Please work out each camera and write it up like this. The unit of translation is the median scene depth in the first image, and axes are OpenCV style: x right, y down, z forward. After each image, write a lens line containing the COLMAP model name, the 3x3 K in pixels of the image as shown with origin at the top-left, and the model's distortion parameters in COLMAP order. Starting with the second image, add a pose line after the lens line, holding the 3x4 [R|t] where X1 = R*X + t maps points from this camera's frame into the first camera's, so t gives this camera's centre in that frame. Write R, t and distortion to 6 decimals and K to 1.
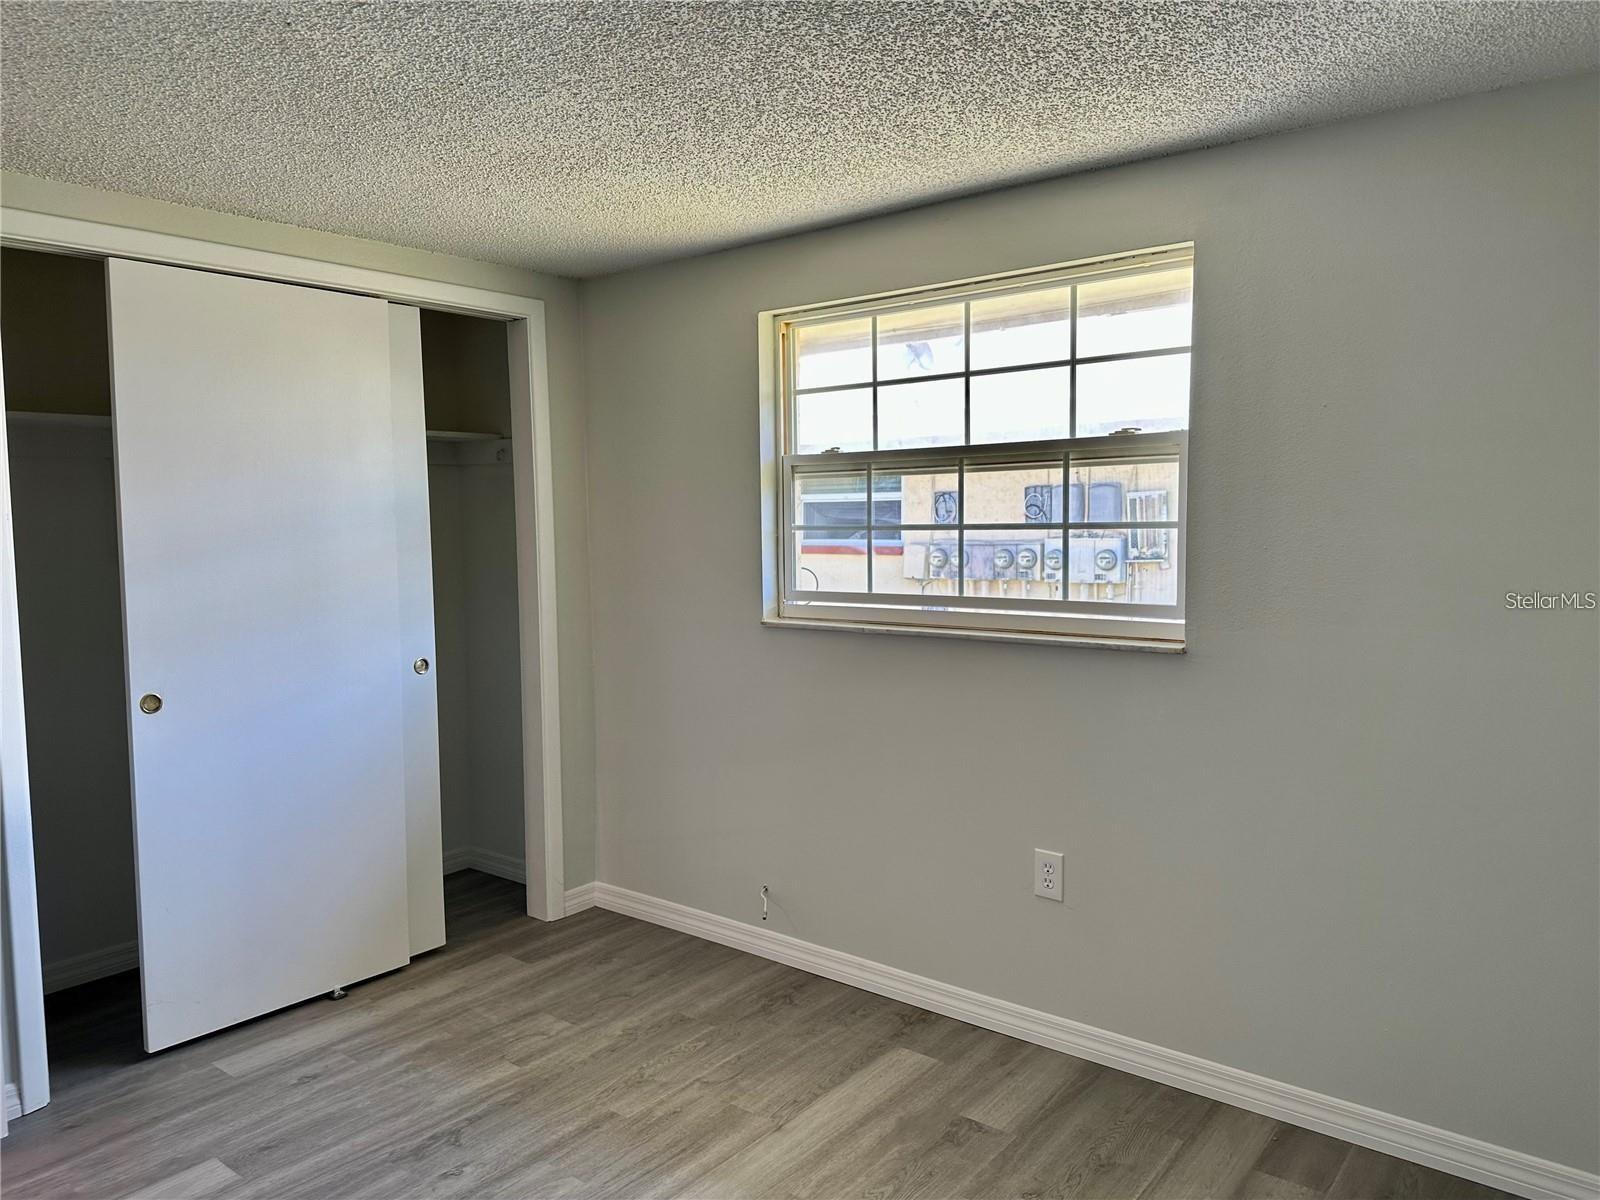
lens RADIAL K [[1110.2, 0, 800.0], [0, 1110.2, 600.0], [0, 0, 1]] dist [0.104574, -0.131730]
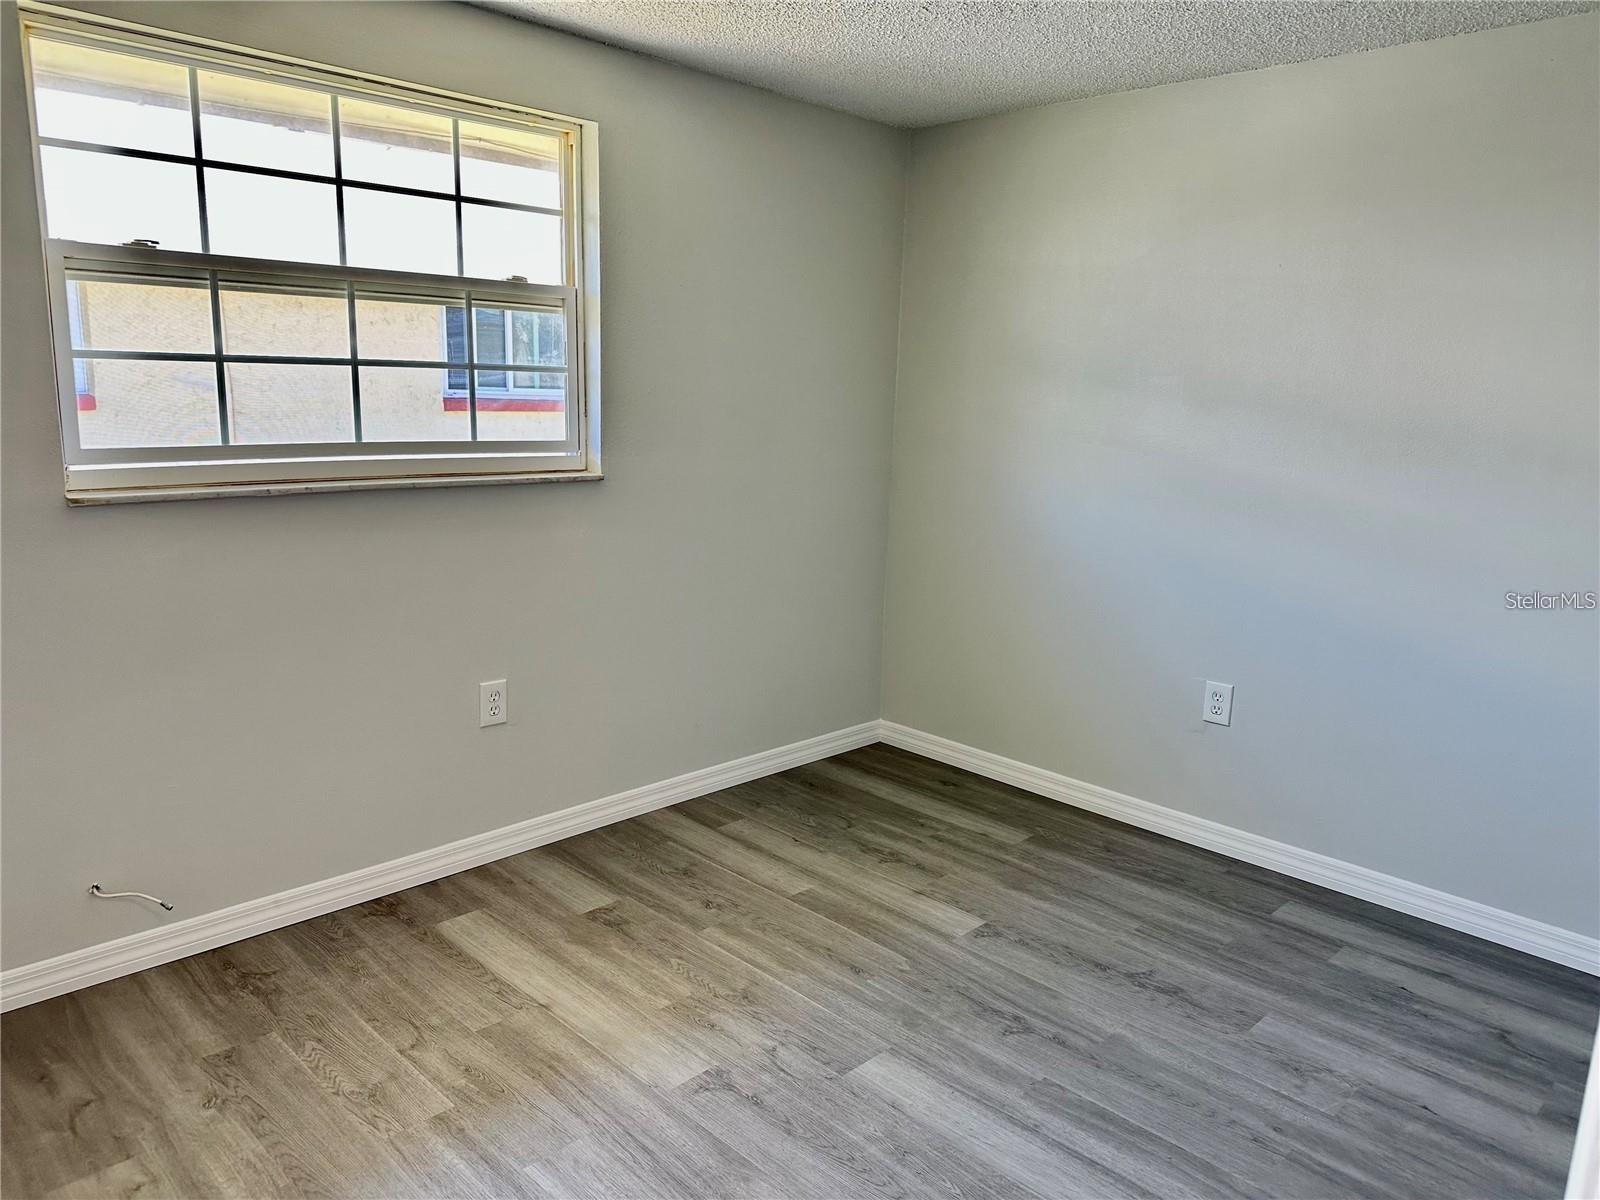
lens RADIAL K [[1142.7, 0, 800.3], [0, 1142.7, 589.1], [0, 0, 1]] dist [0.017671, -0.012838]
pose [[0.110030, -0.172320, 0.978877, -0.785182], [0.034959, 0.984918, 0.169454, -0.033104], [-0.993313, 0.015575, 0.114395, 0.591920]]
